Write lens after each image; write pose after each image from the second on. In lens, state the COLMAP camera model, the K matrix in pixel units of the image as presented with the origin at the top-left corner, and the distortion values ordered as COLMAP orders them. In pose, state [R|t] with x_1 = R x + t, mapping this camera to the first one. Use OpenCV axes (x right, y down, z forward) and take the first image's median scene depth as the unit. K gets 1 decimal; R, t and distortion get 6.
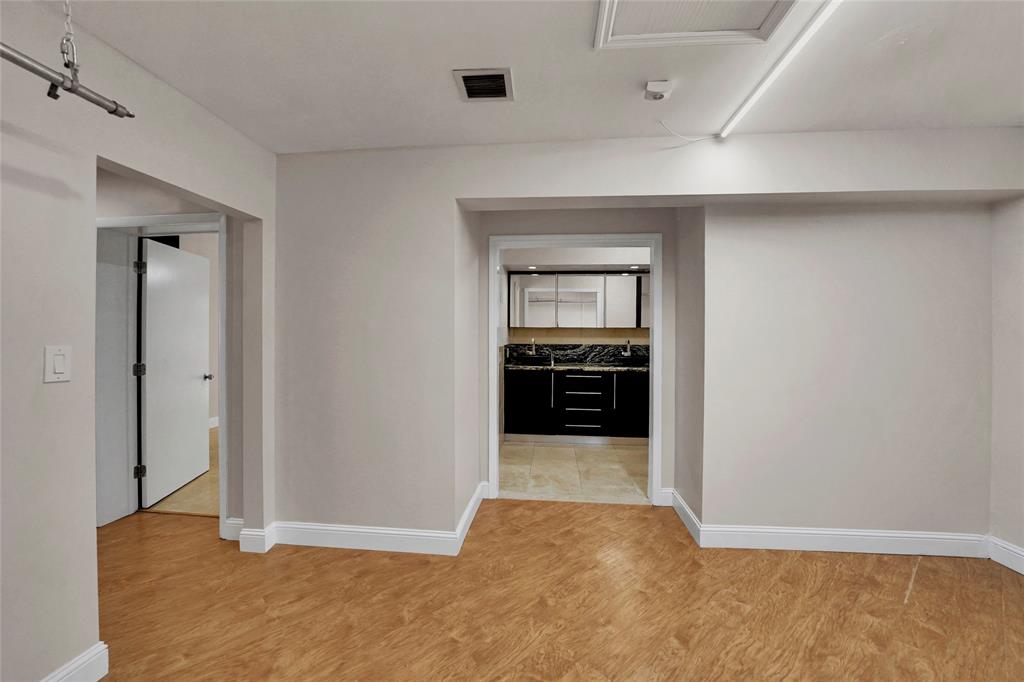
lens RADIAL K [[421.5, 0, 515.4], [0, 421.5, 340.4], [0, 0, 1]] dist [-0.024326, 0.000355]
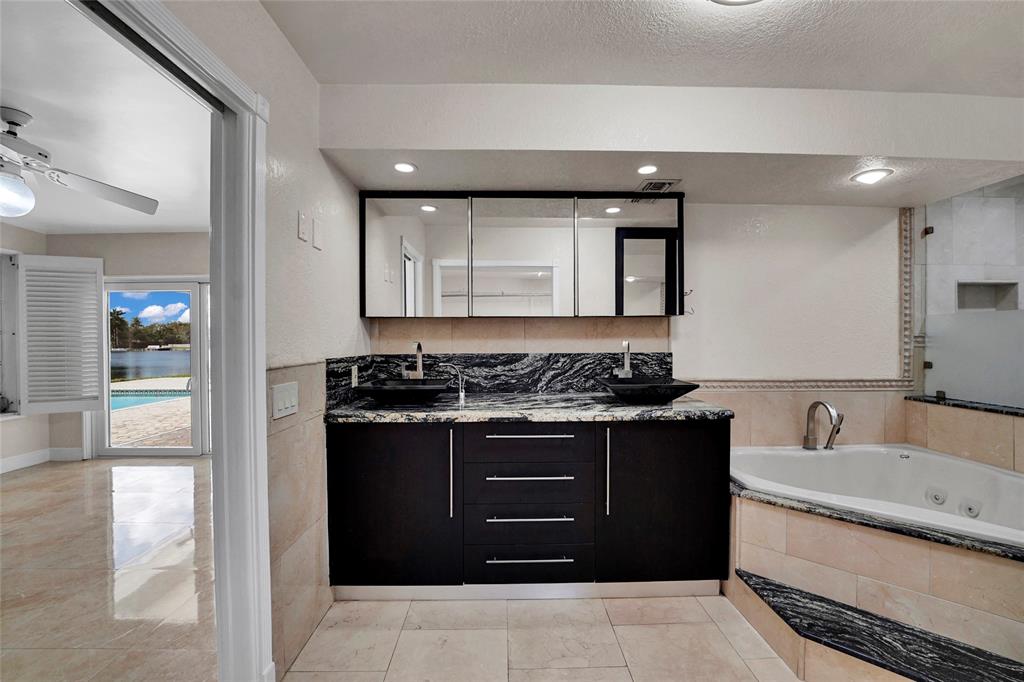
lens RADIAL K [[421.5, 0, 515.4], [0, 421.5, 340.4], [0, 0, 1]] dist [-0.024326, 0.000355]
pose [[0.993079, -0.010521, 0.116975, 0.092496], [0.012284, 0.999821, -0.014361, 0.001420], [-0.116803, 0.015698, 0.993031, 0.547775]]
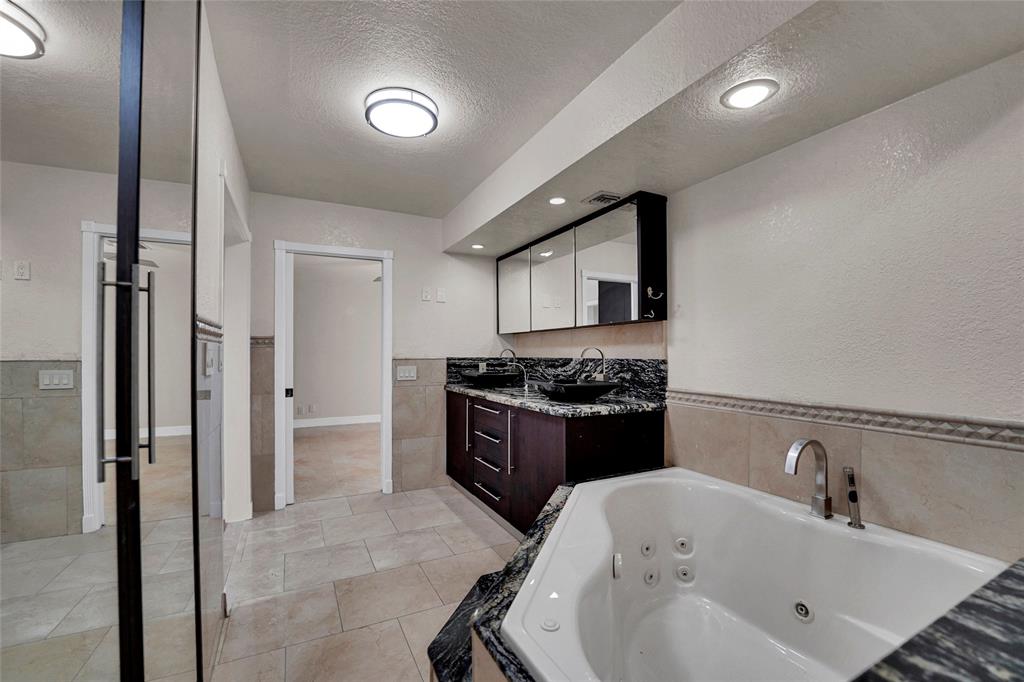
lens RADIAL K [[427.0, 0, 505.0], [0, 427.0, 352.3], [0, 0, 1]] dist [-0.023452, 0.000066]
pose [[0.524956, -0.009122, -0.851080, 0.627318], [-0.009602, 0.999815, -0.016639, 0.012333], [0.851075, 0.016907, 0.524772, 0.627425]]
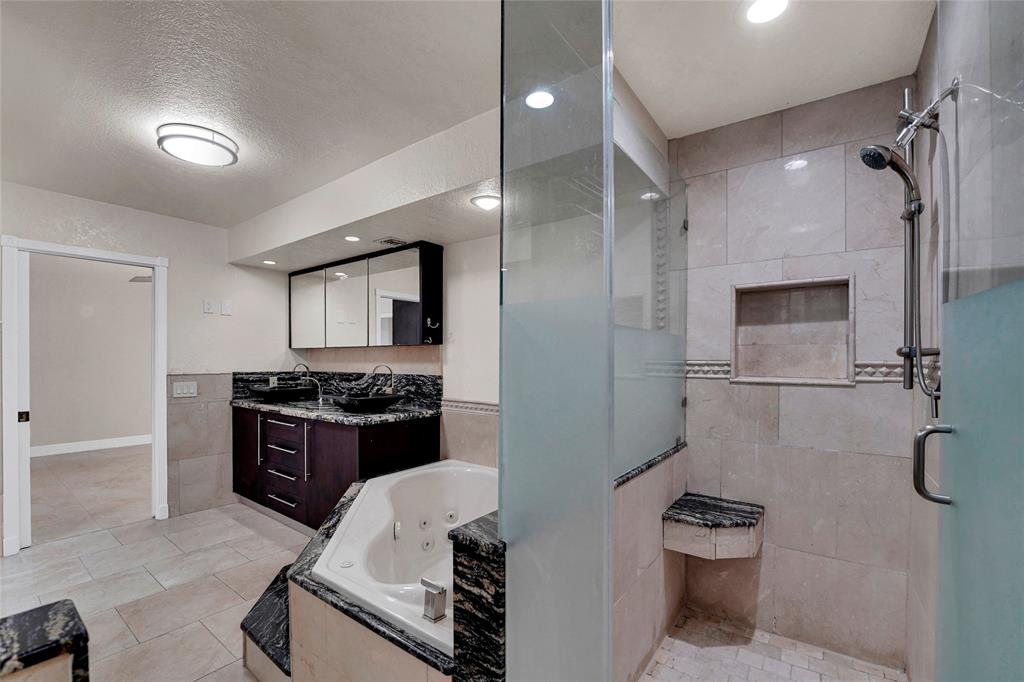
lens RADIAL K [[437.8, 0, 505.7], [0, 437.8, 362.3], [0, 0, 1]] dist [-0.028892, -0.000017]
pose [[0.849374, -0.000461, -0.527791, 0.715790], [-0.006356, 0.999918, -0.011102, -0.000975], [0.527753, 0.012785, 0.849302, 0.556631]]
